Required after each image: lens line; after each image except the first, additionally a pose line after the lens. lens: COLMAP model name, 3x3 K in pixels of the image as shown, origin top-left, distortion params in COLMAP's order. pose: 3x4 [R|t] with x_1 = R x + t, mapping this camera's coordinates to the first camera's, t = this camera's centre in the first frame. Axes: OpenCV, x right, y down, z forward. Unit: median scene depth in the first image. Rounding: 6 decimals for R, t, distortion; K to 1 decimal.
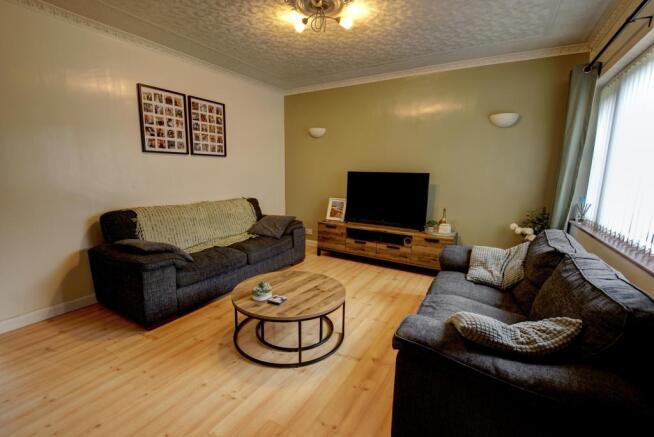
lens RADIAL K [[289.6, 0, 323.1], [0, 289.6, 221.8], [0, 0, 1]] dist [-0.018513, 0.000472]
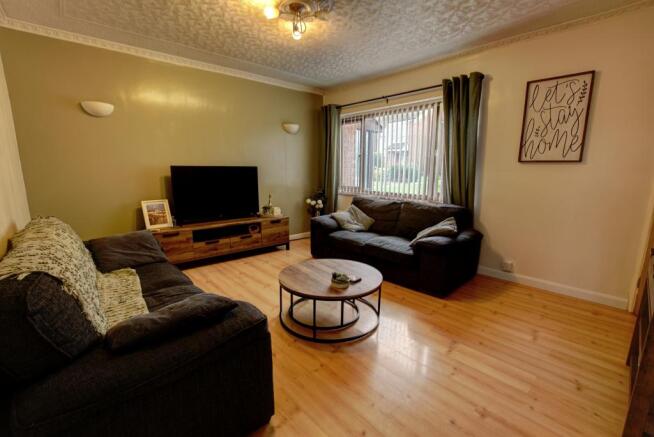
lens RADIAL K [[289.6, 0, 323.1], [0, 289.6, 221.8], [0, 0, 1]] dist [-0.018513, 0.000472]
pose [[0.299925, -0.187469, 0.935361, -0.630691], [0.163194, 0.976130, 0.143312, -0.069430], [-0.939900, 0.109663, 0.323359, 0.366897]]
